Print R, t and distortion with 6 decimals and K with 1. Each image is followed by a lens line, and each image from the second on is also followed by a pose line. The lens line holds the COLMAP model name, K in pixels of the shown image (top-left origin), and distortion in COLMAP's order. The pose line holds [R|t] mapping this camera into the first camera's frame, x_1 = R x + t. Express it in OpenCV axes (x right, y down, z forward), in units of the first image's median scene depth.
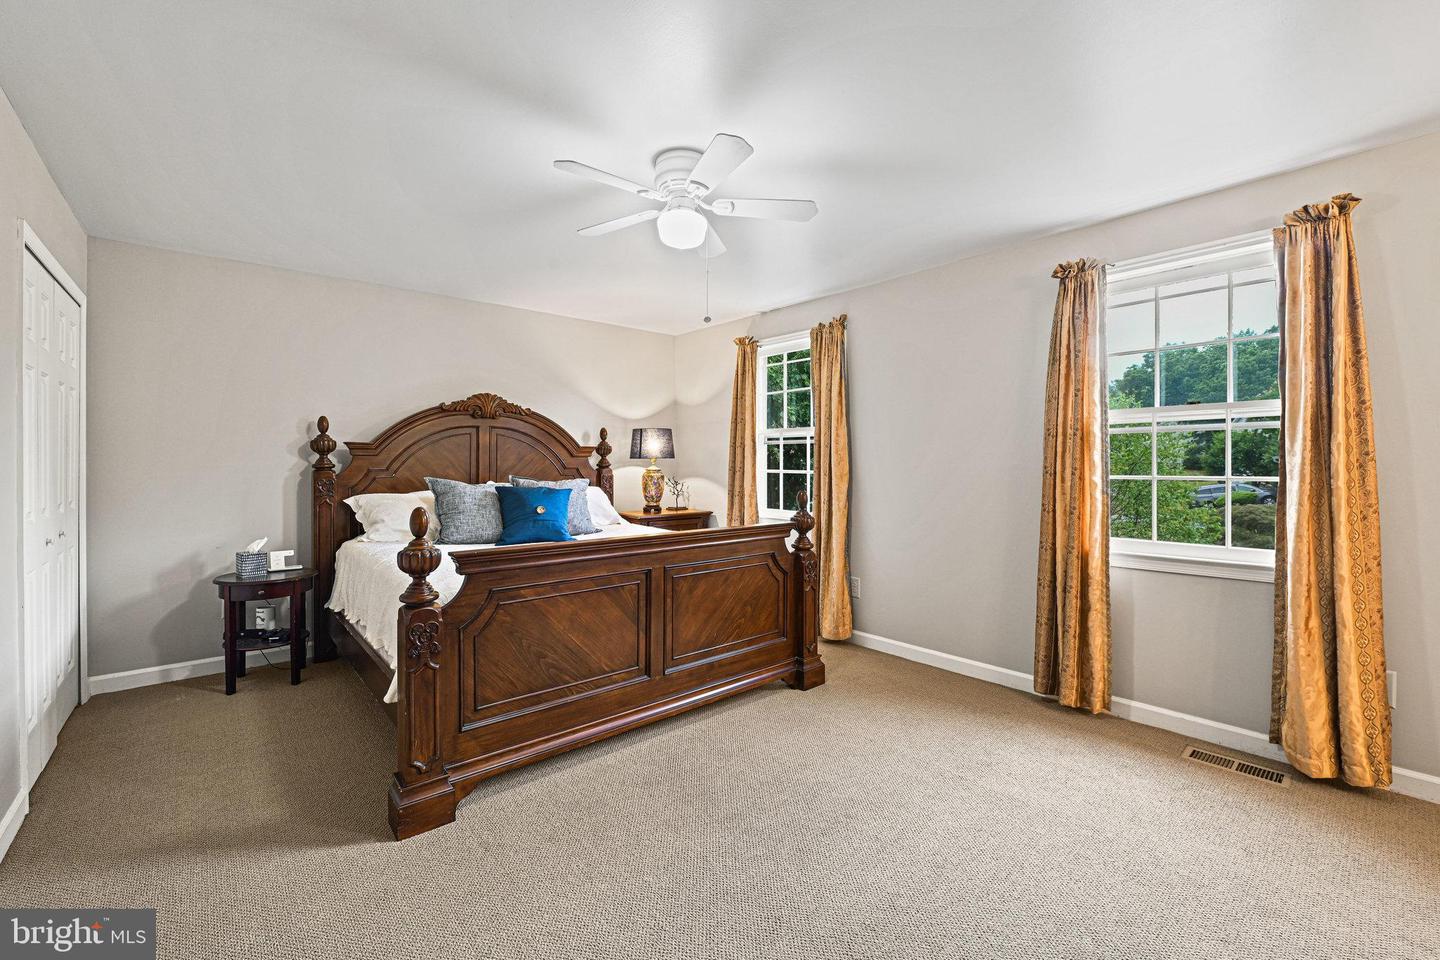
lens RADIAL K [[607.8, 0, 724.6], [0, 607.8, 474.6], [0, 0, 1]] dist [-0.001431, 0.000025]
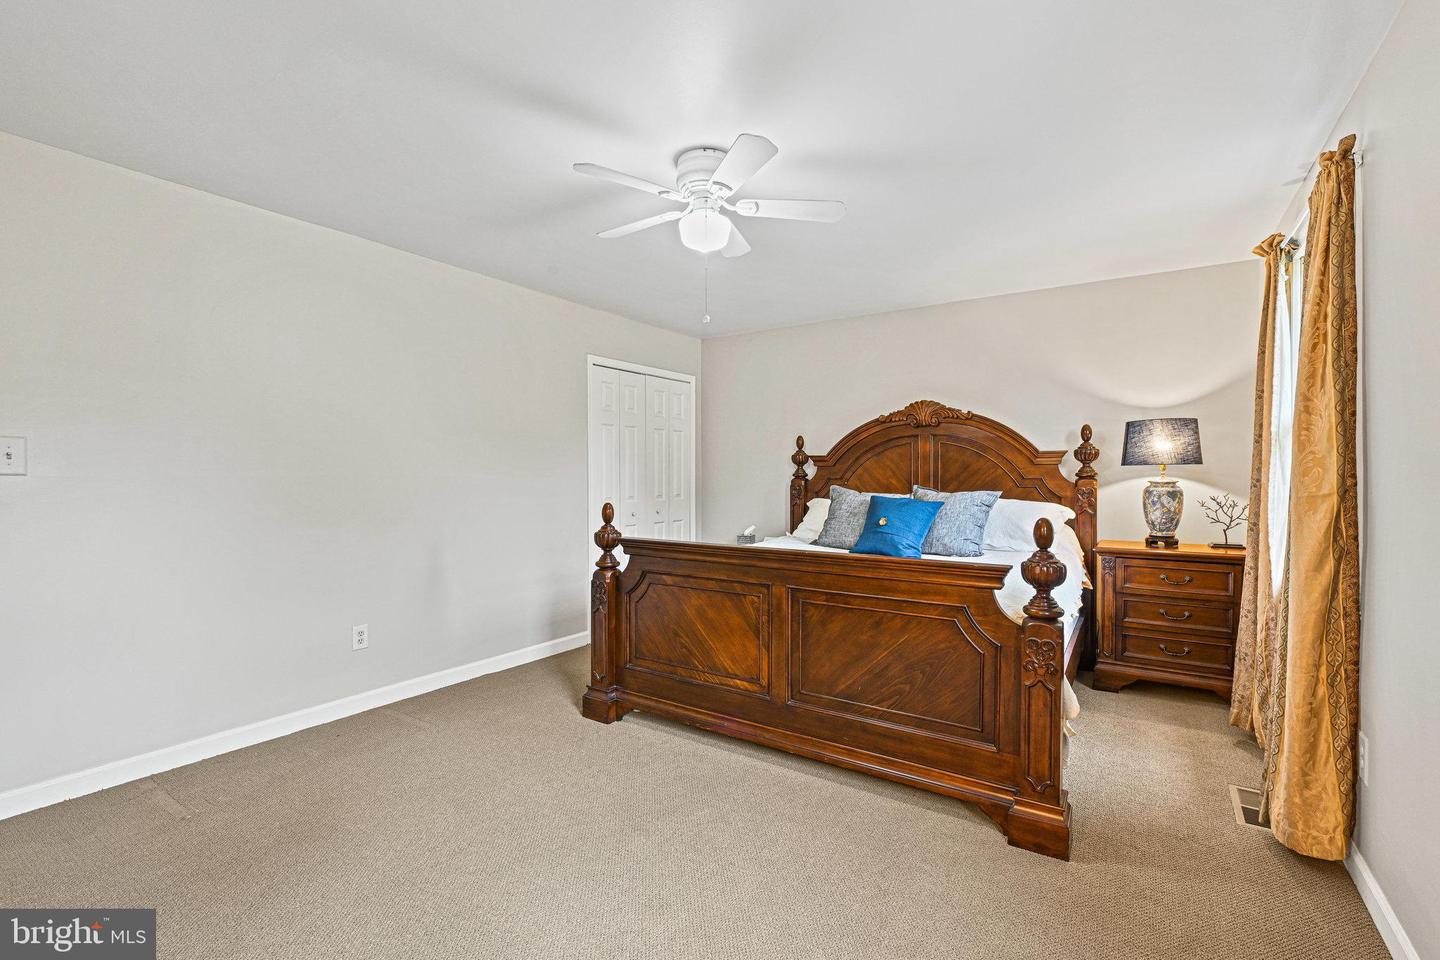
lens RADIAL K [[659.5, 0, 720.0], [0, 659.5, 480.0], [0, 0, 1]] dist [-0.003621, -0.000685]
pose [[0.242578, 0.011832, -0.970060, 0.631107], [-0.014863, 0.999854, 0.008479, -0.012492], [0.970018, 0.012361, 0.242719, 0.491600]]
